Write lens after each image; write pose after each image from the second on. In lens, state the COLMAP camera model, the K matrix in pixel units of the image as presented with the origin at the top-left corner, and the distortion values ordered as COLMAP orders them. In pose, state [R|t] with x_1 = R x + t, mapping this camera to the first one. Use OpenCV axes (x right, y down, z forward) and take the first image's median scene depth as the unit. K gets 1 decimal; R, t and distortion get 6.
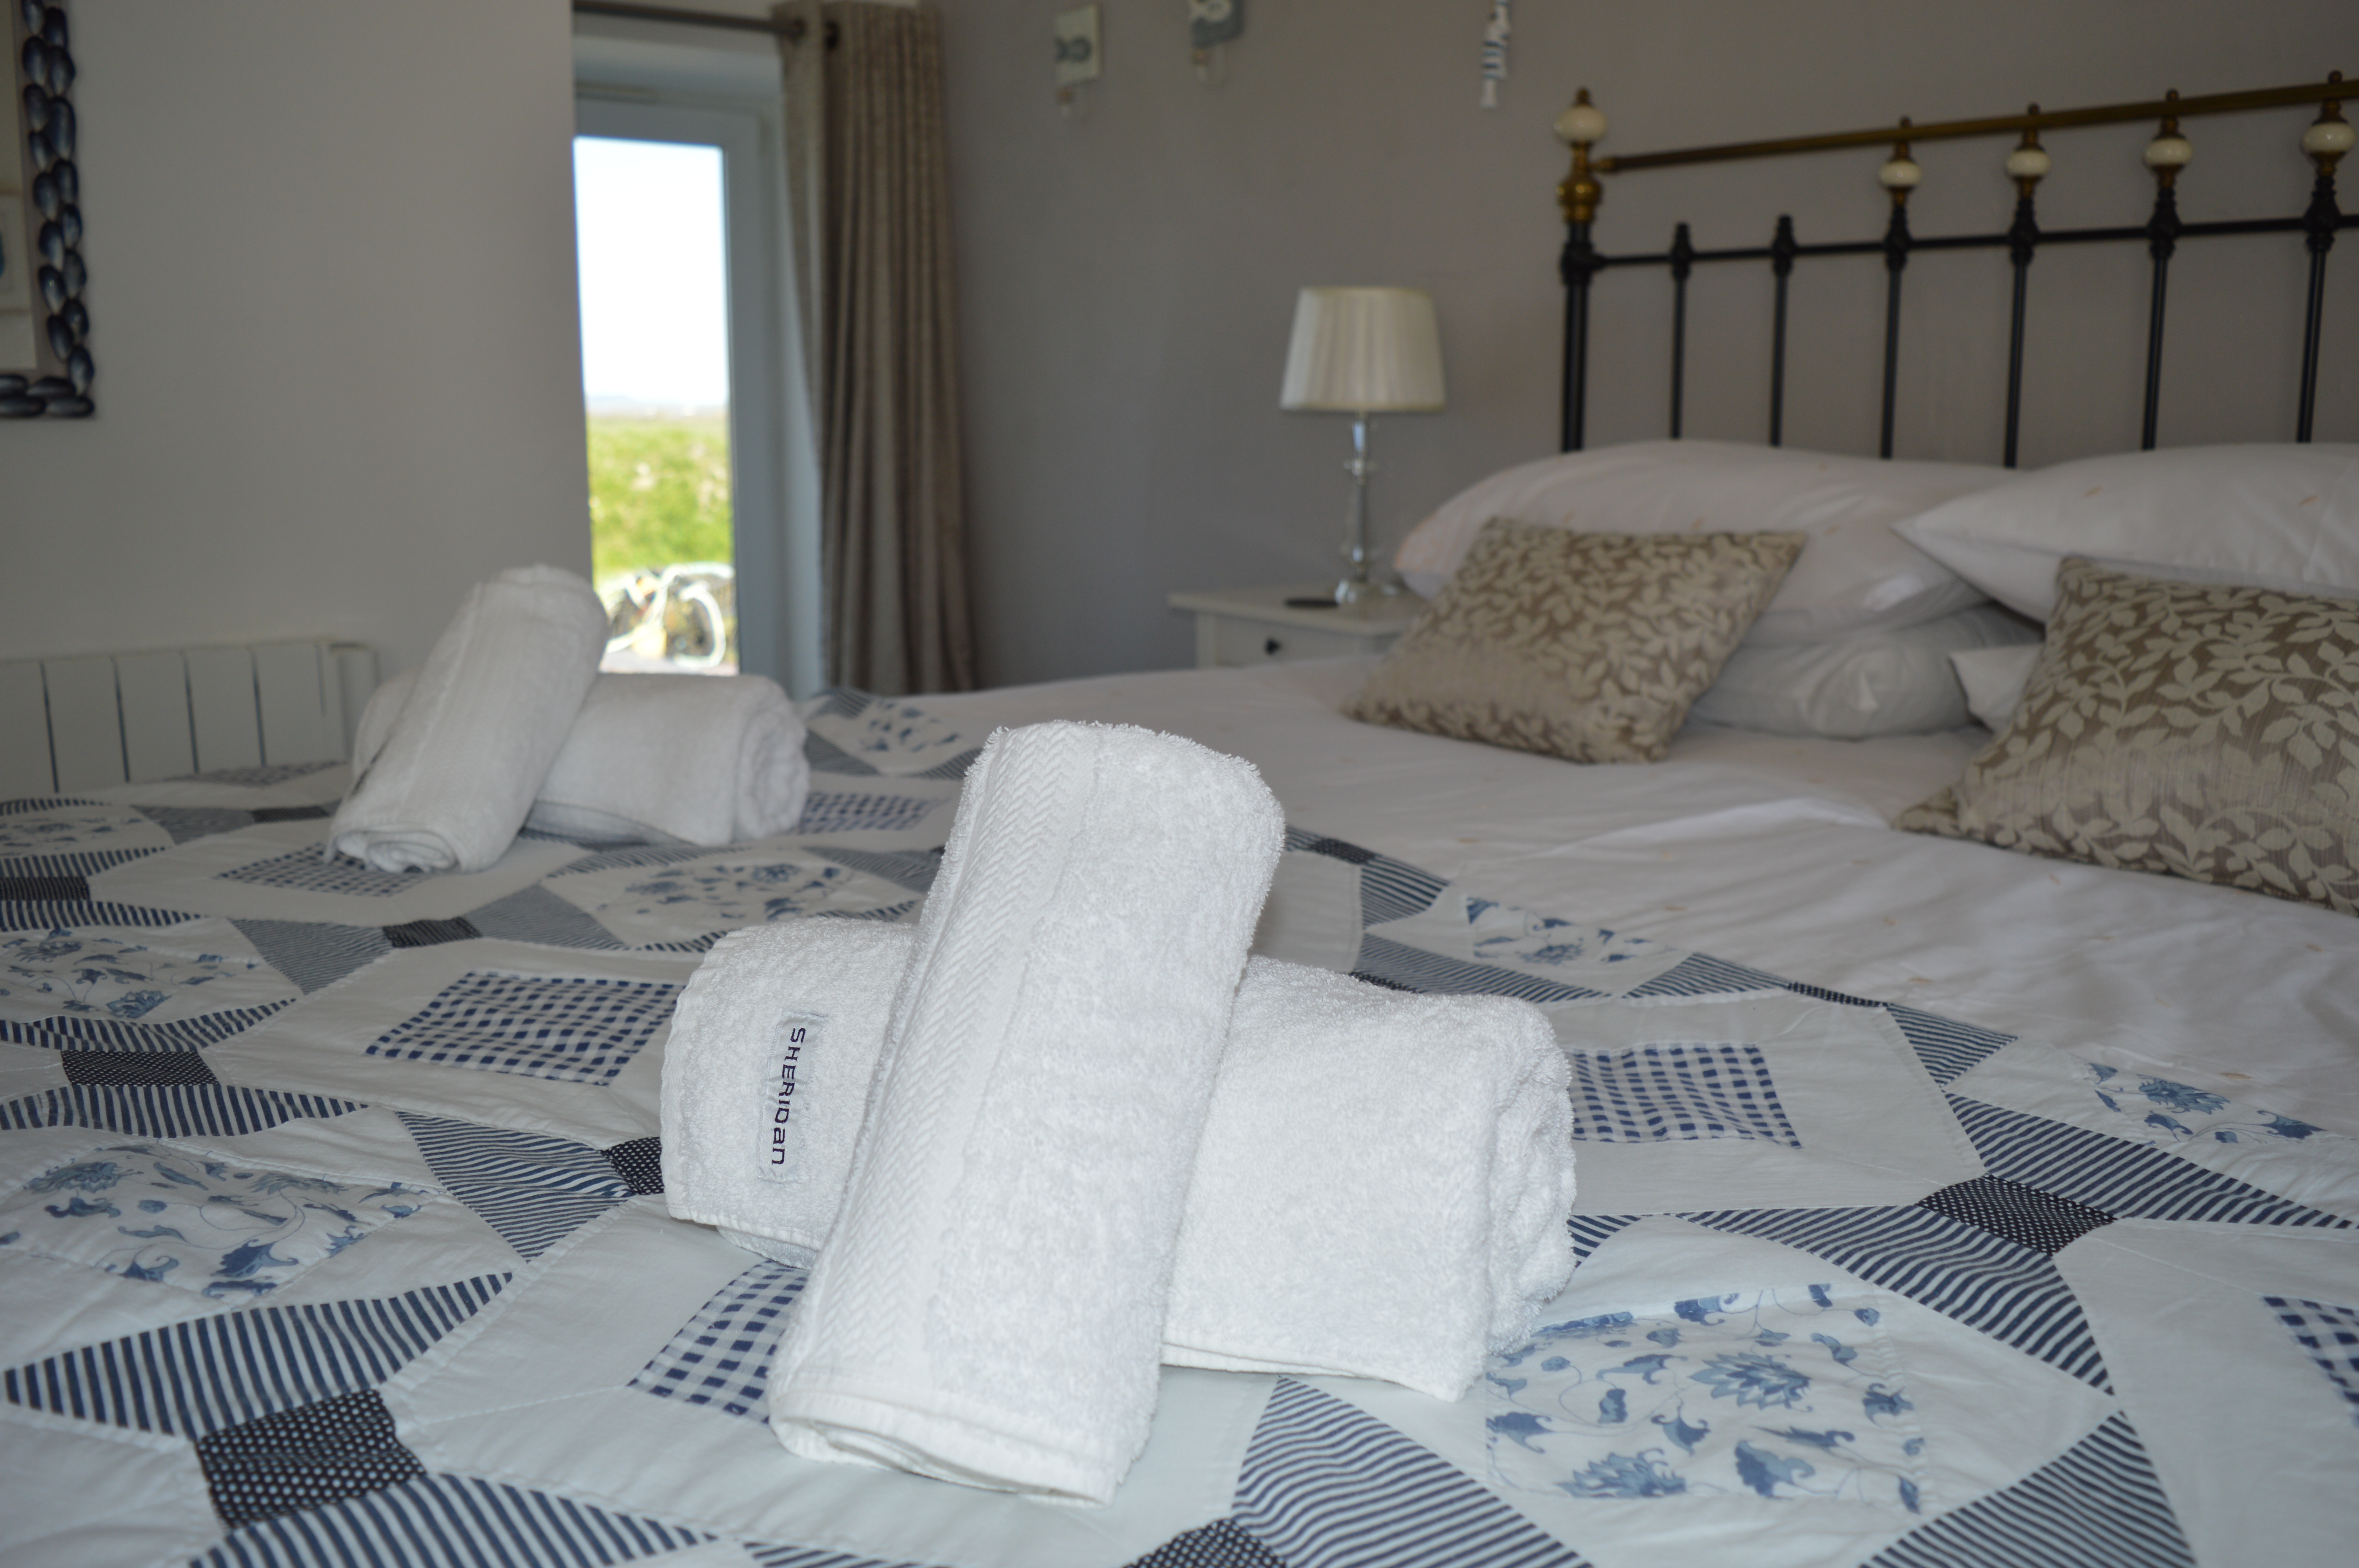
lens RADIAL K [[1831.9, 0, 1179.5], [0, 1831.9, 784.0], [0, 0, 1]] dist [-0.085115, 0.000406]
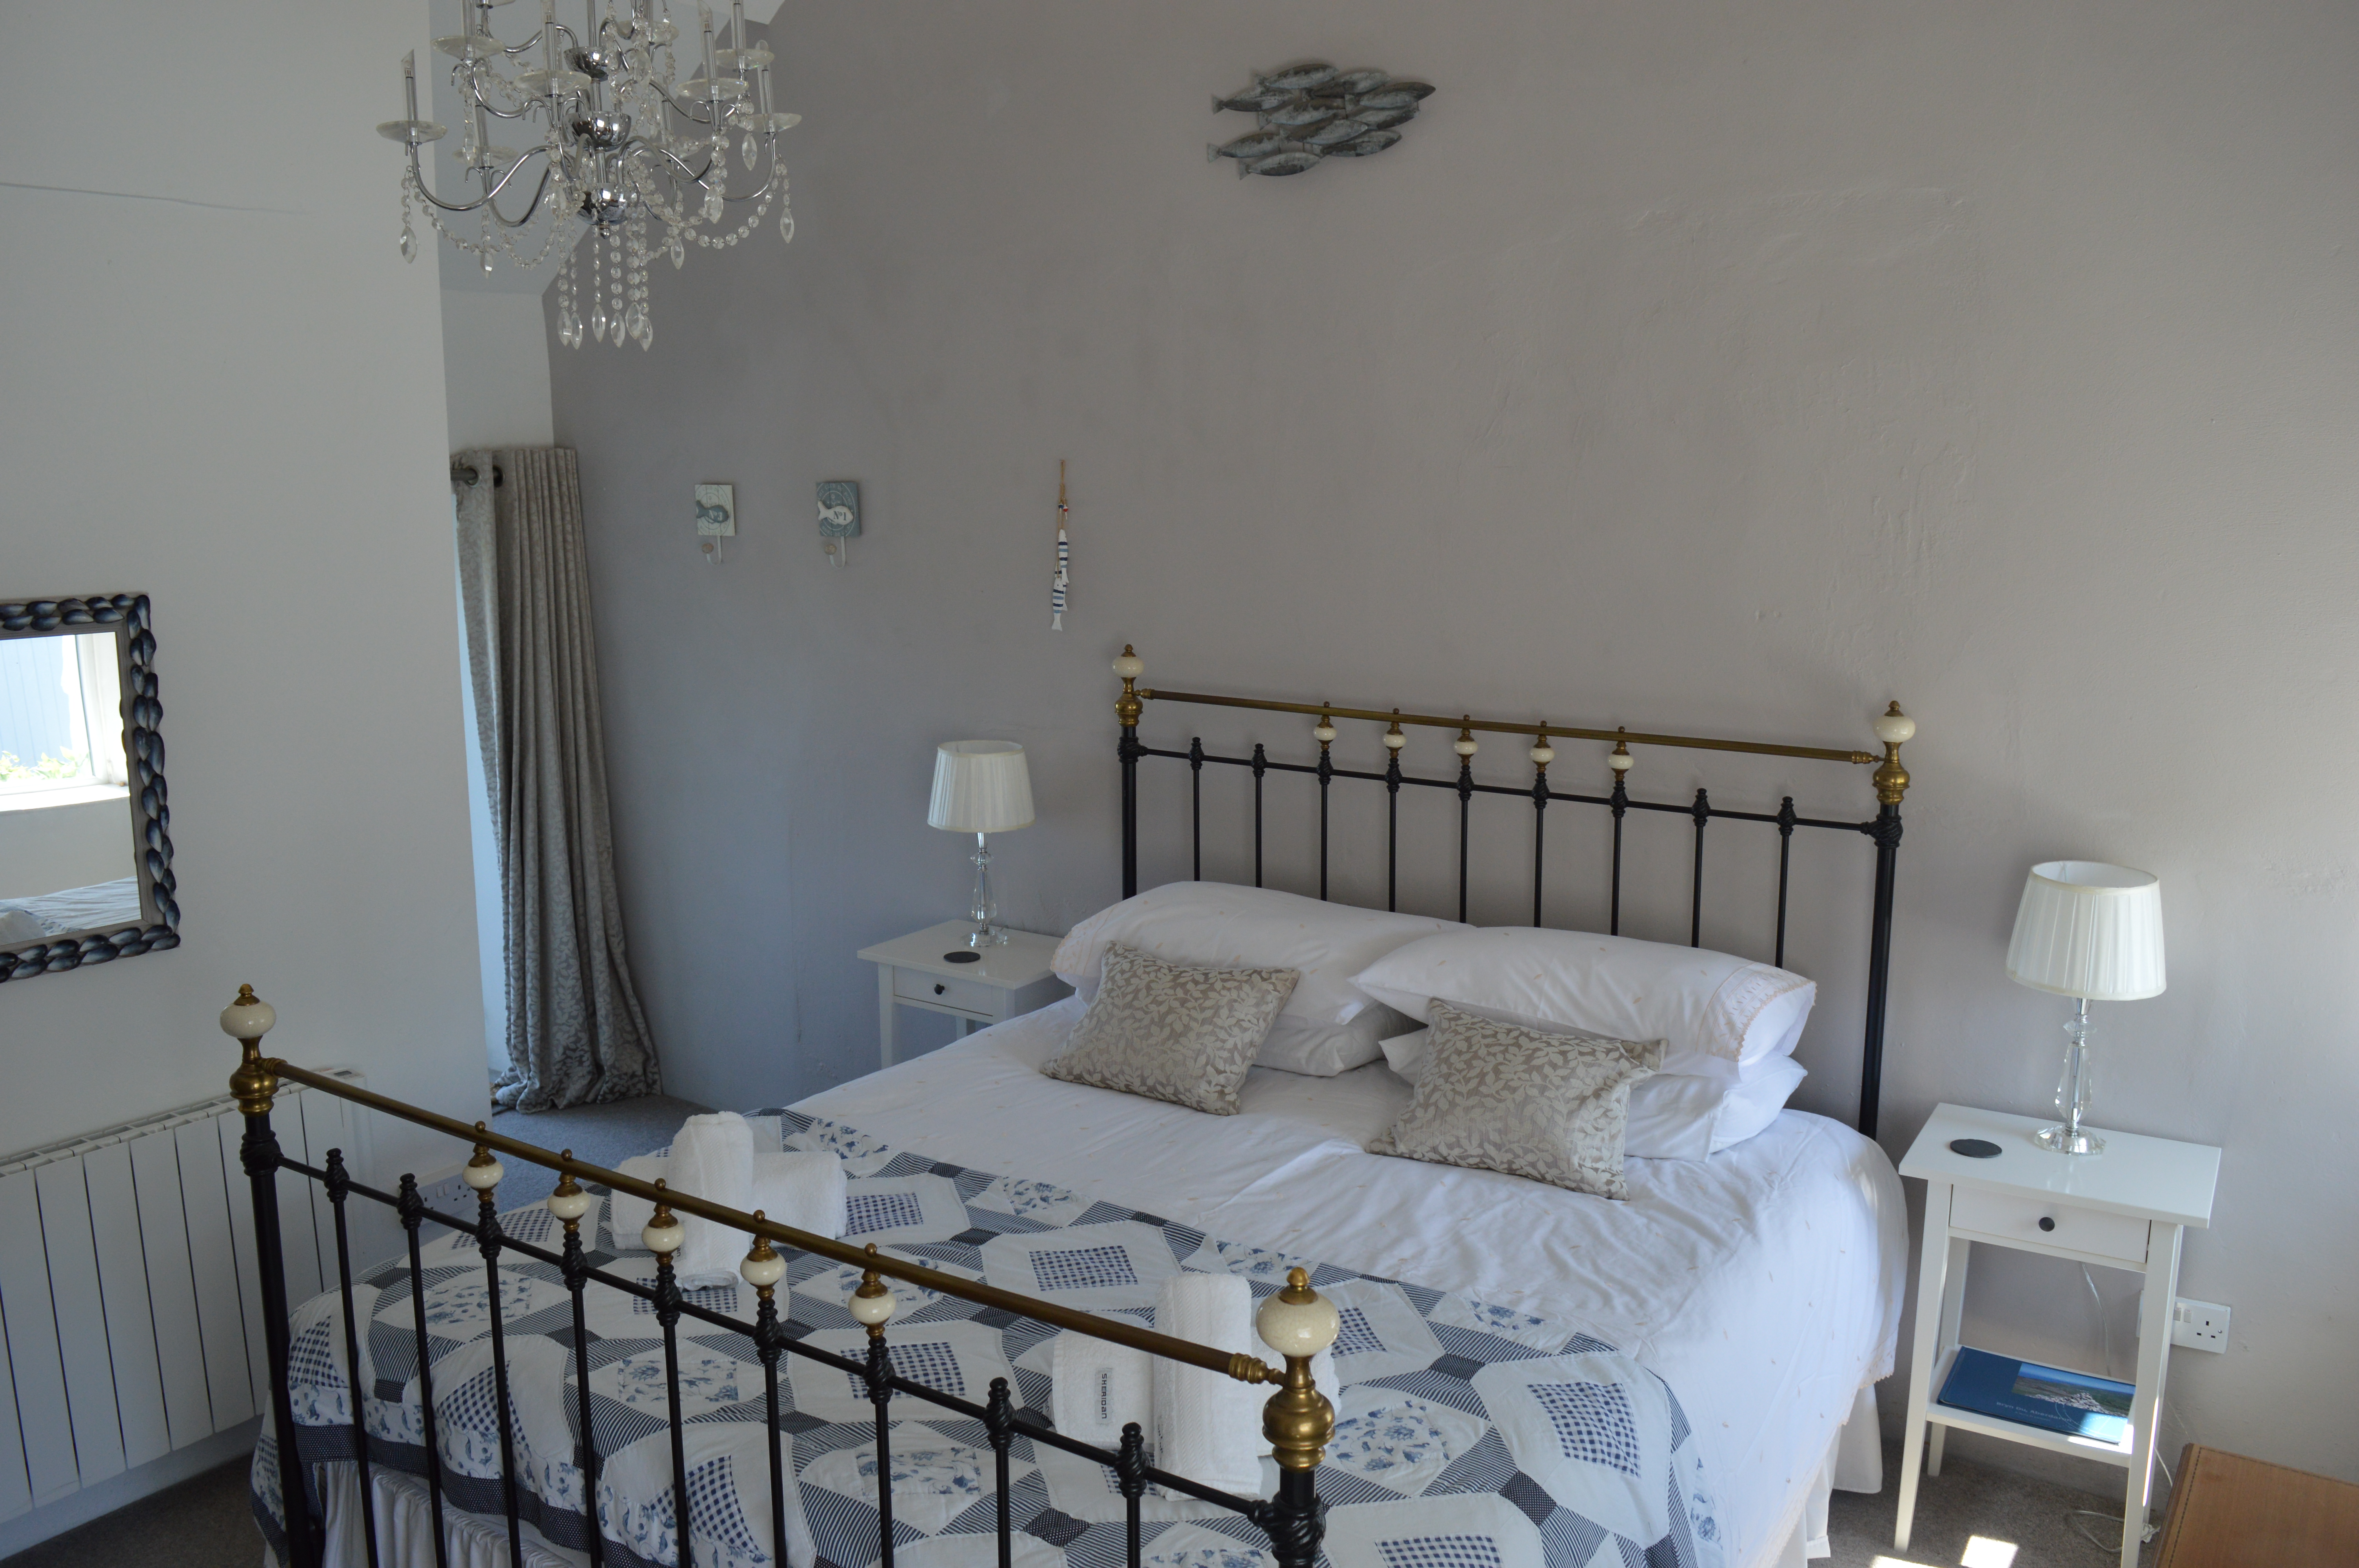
lens RADIAL K [[1866.4, 0, 1179.5], [0, 1866.4, 784.0], [0, 0, 1]] dist [-0.099522, 0.007631]
pose [[0.936889, -0.060540, 0.344347, -0.436946], [0.069949, 0.997438, -0.014956, -0.320223], [-0.342559, 0.038099, 0.938723, -0.803816]]
